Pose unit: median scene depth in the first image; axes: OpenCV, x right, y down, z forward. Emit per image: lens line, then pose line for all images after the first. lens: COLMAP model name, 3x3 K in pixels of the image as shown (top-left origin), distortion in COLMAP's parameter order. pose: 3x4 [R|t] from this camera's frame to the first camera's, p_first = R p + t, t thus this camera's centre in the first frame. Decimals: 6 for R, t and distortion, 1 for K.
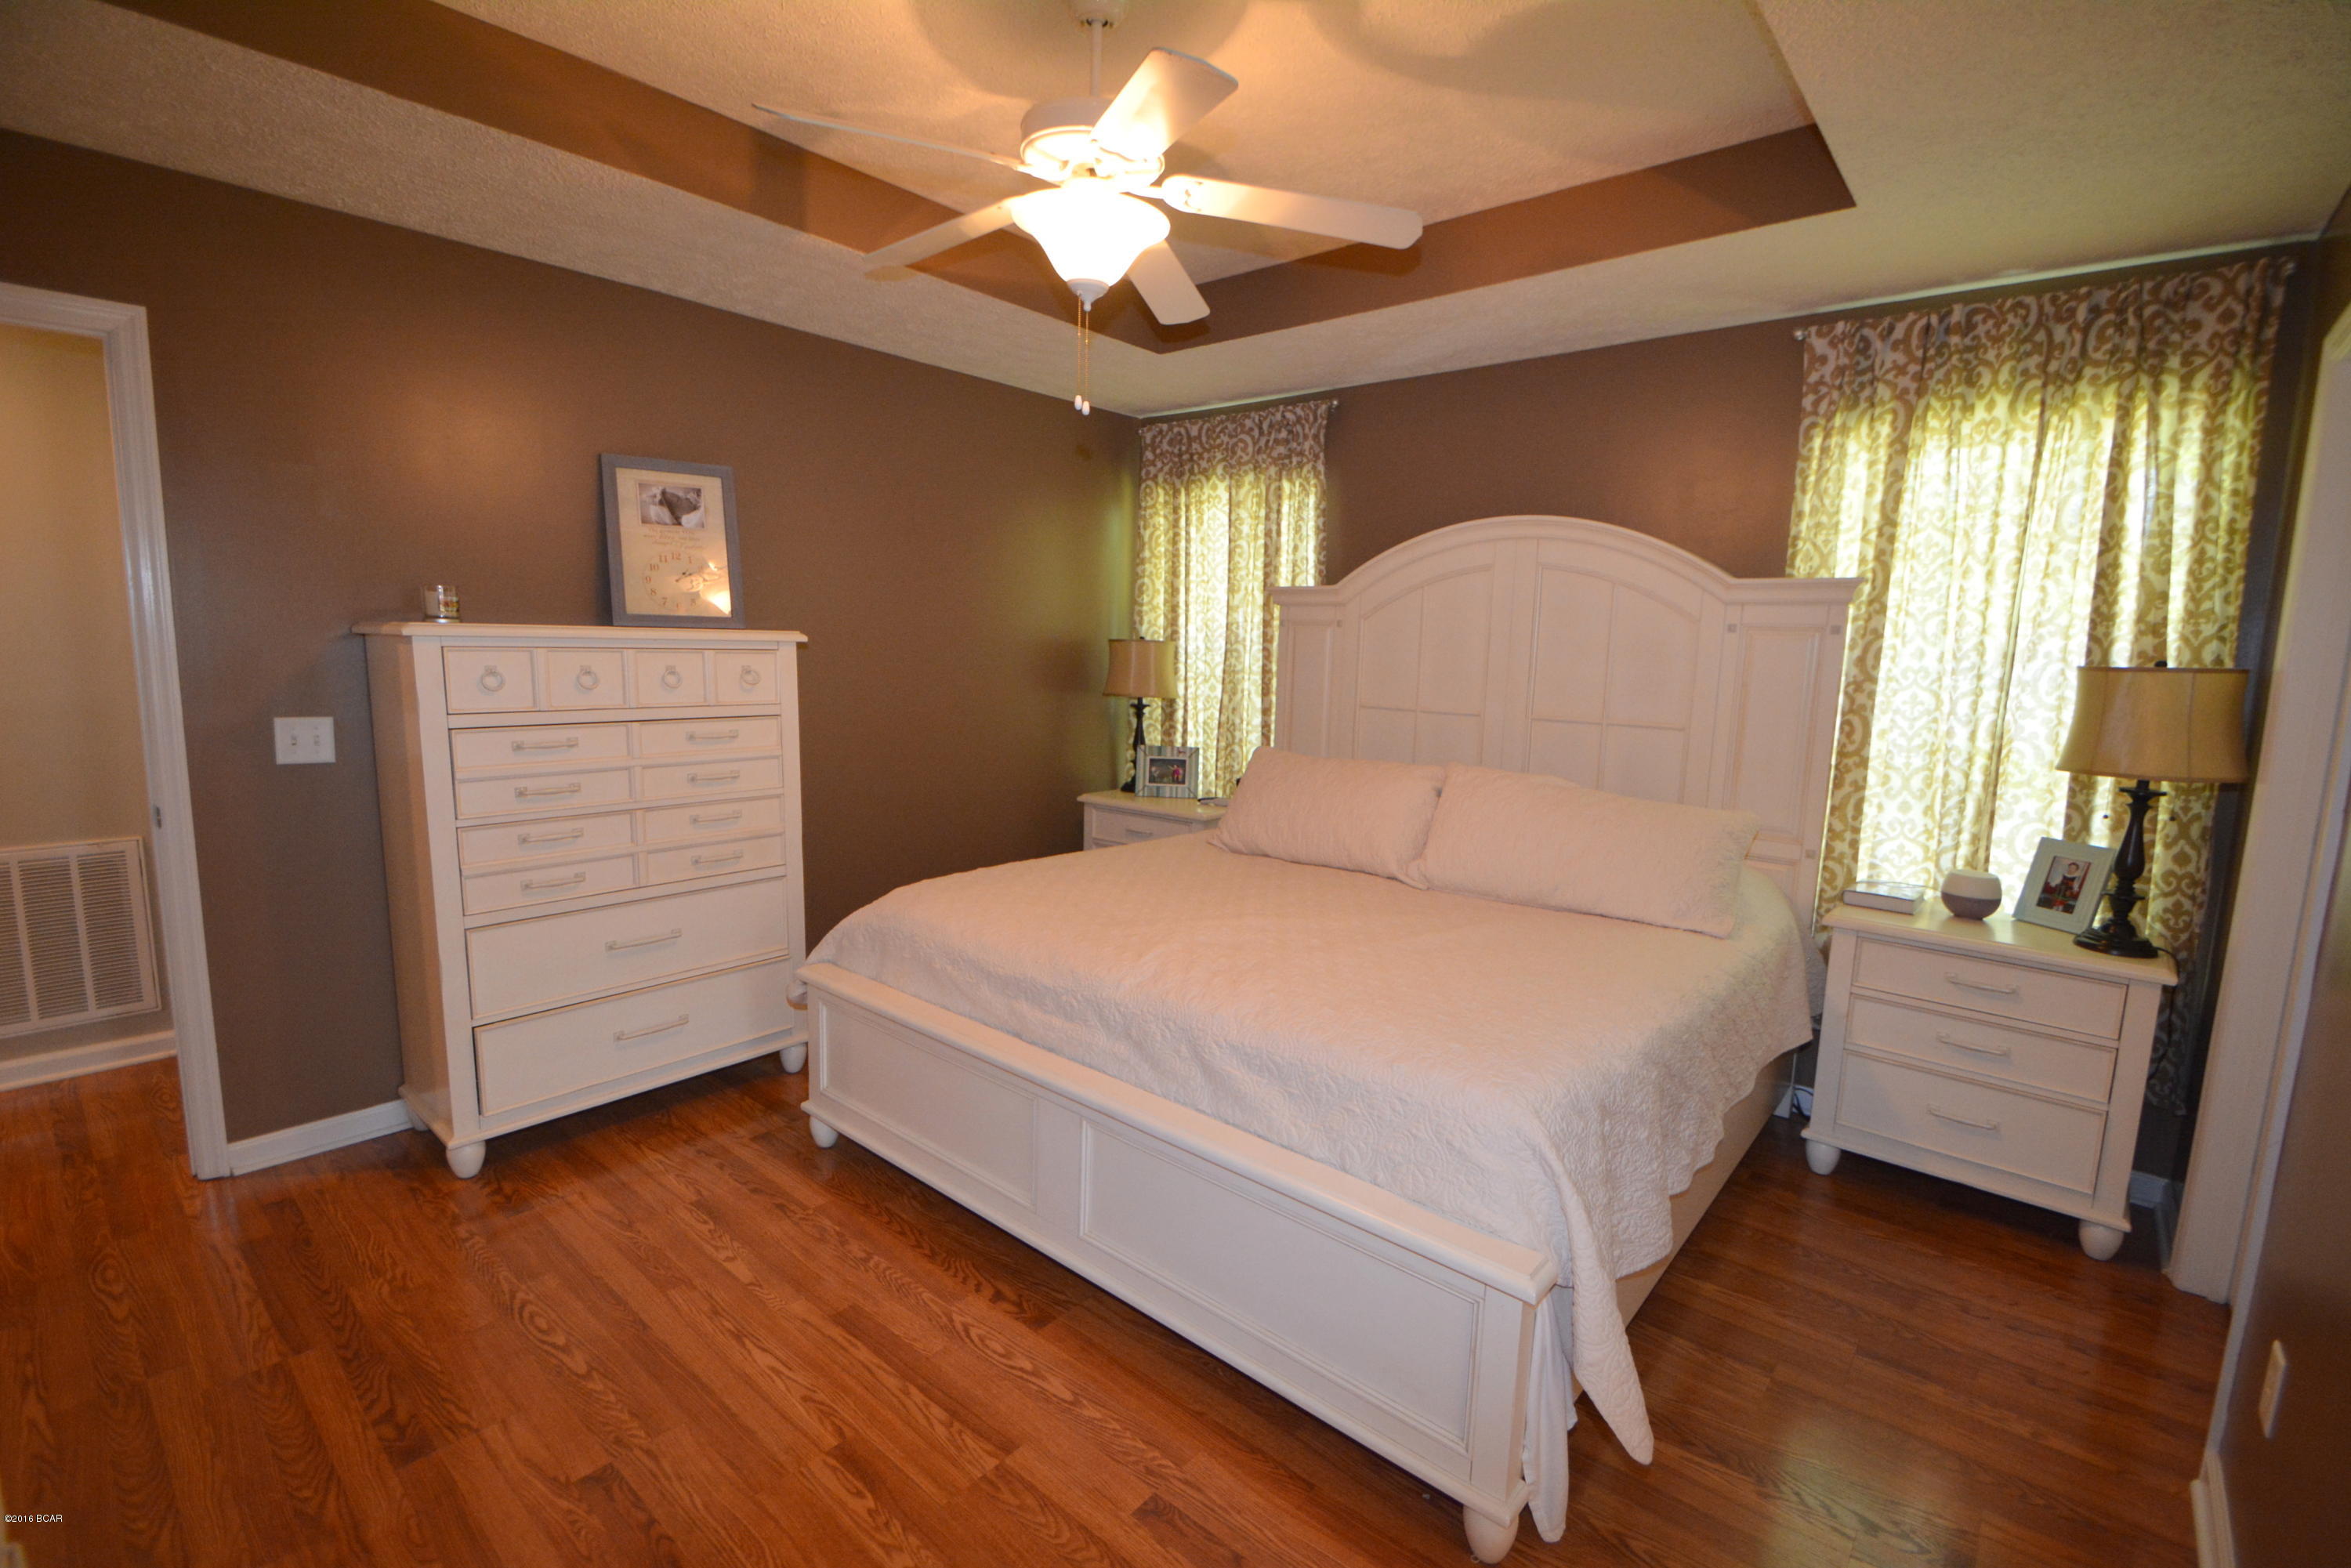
lens RADIAL K [[1038.4, 0, 1186.0], [0, 1038.4, 782.6], [0, 0, 1]] dist [0.001152, -0.007308]
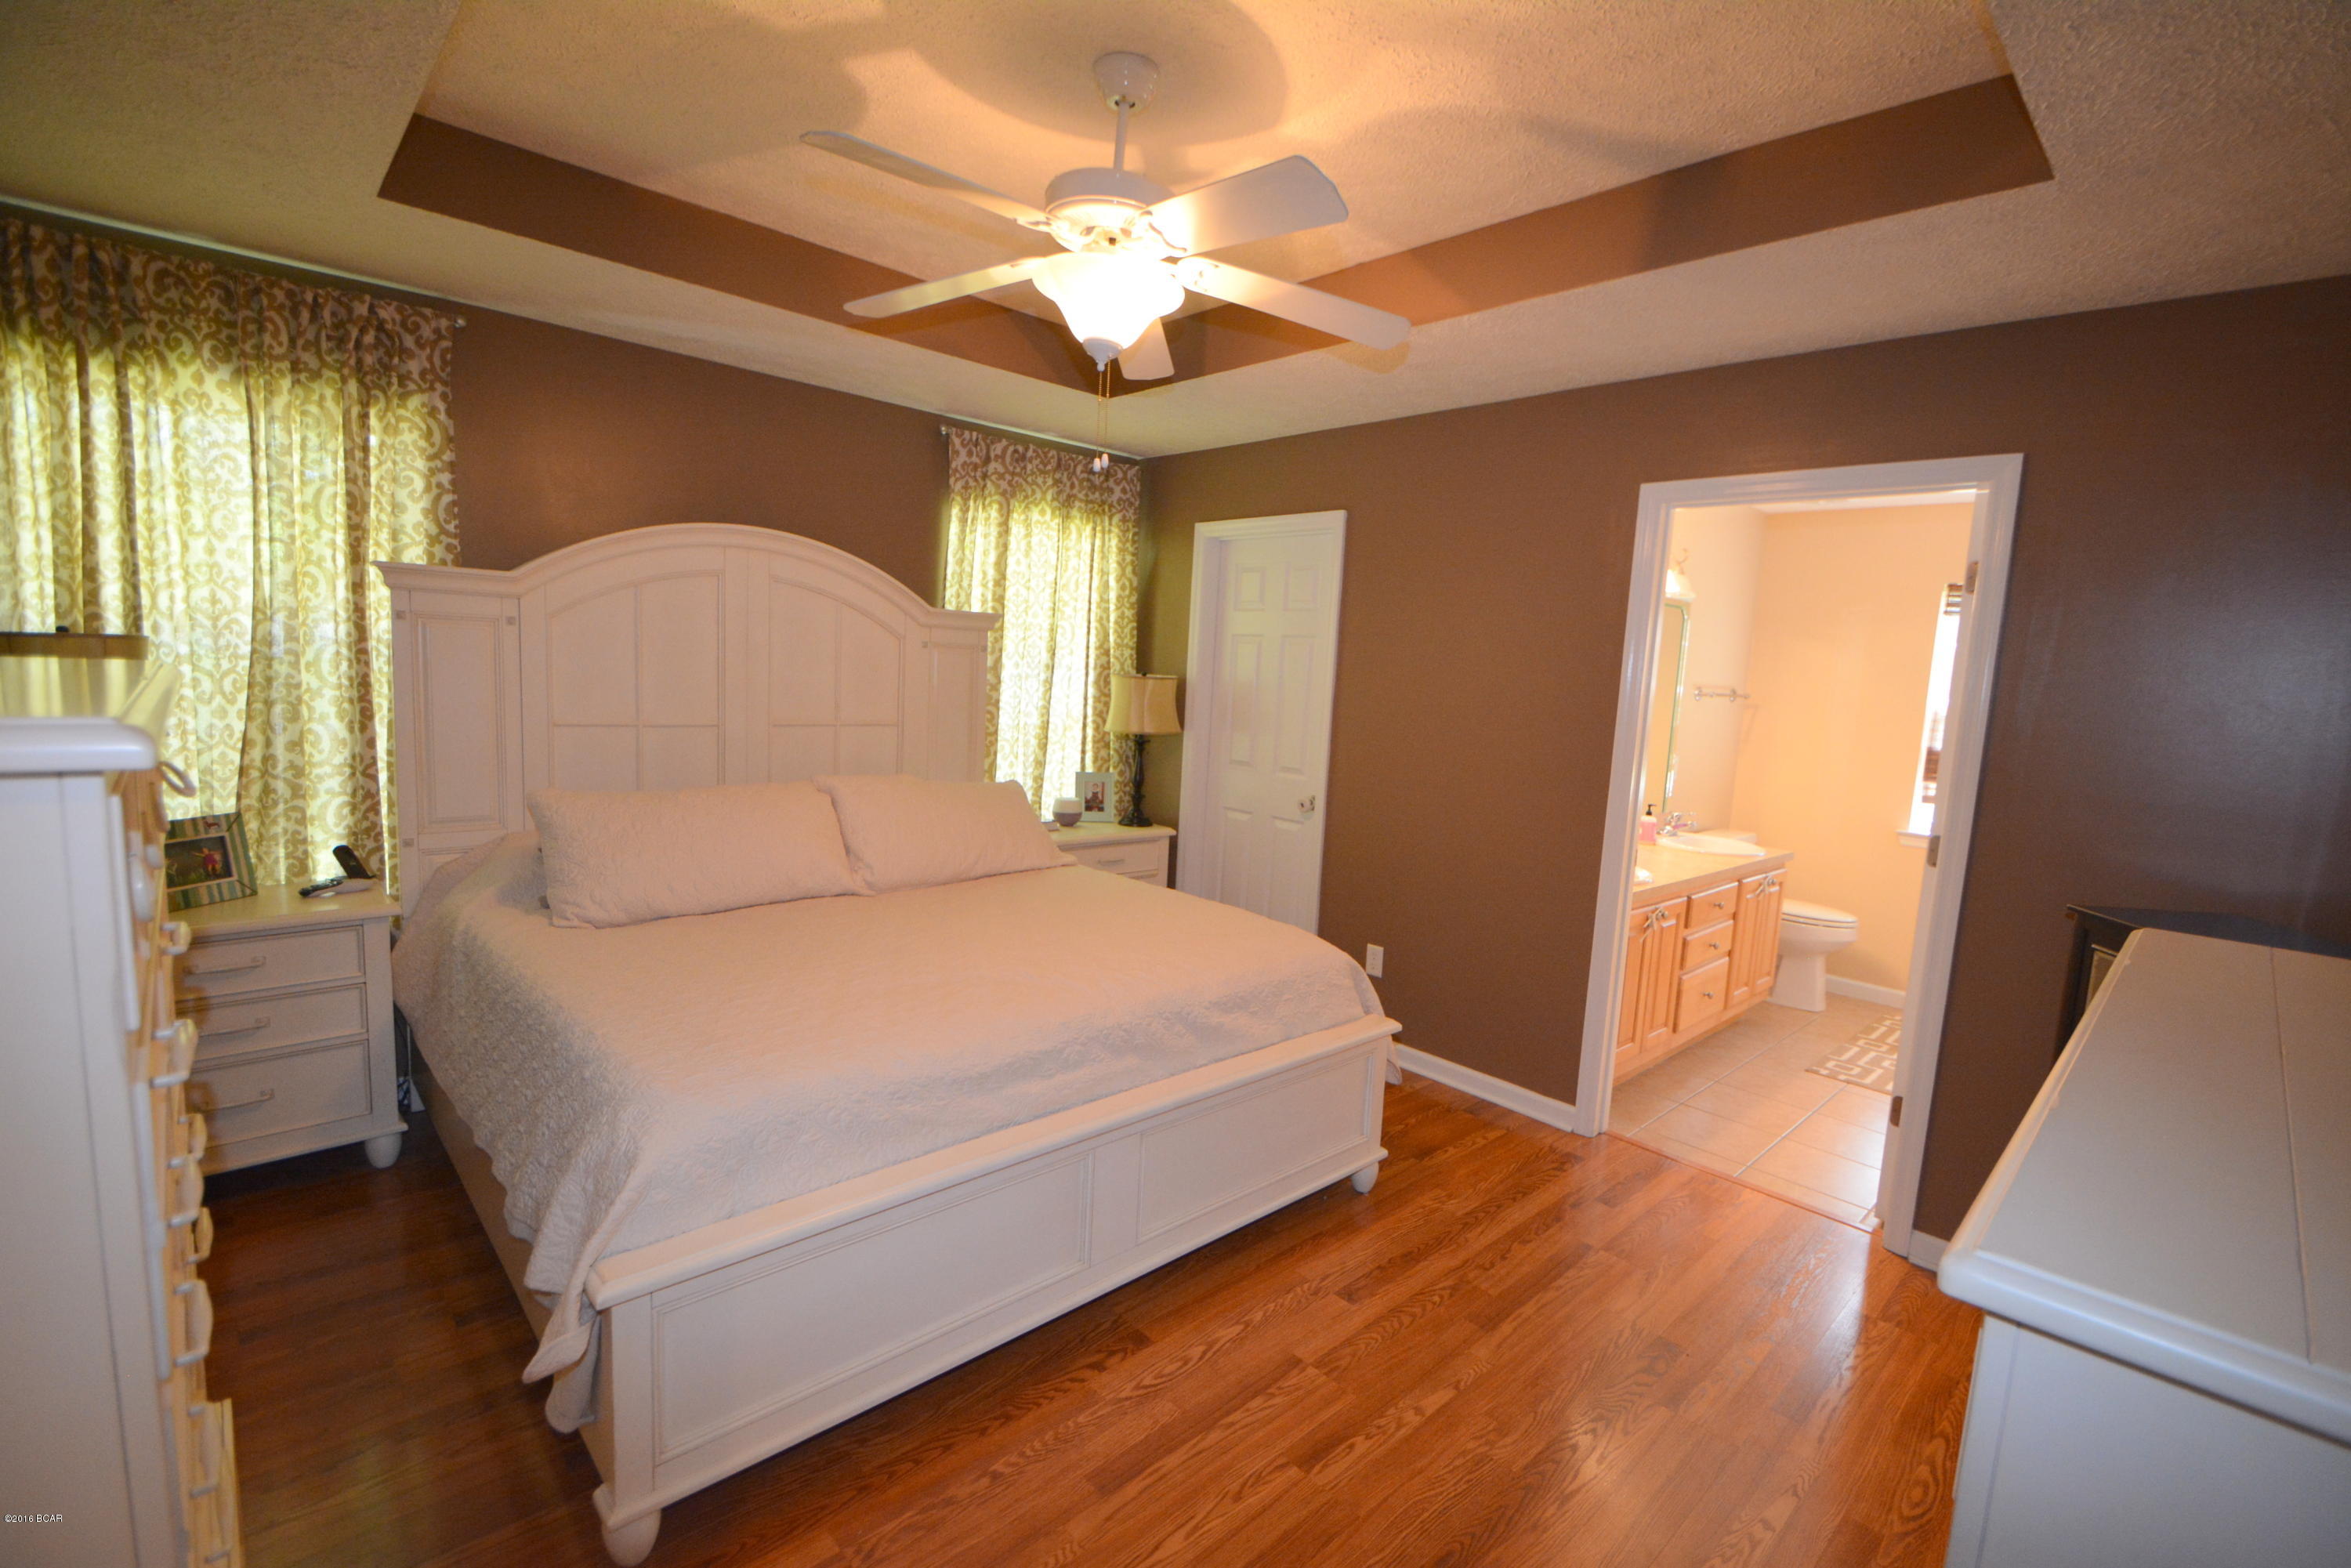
lens RADIAL K [[1038.4, 0, 1181.9], [0, 1038.4, 785.2], [0, 0, 1]] dist [0.001152, -0.007308]
pose [[0.102970, -0.137646, 0.985115, -0.799964], [0.081621, 0.988208, 0.129547, -0.125040], [-0.991330, 0.067067, 0.112991, 0.582073]]
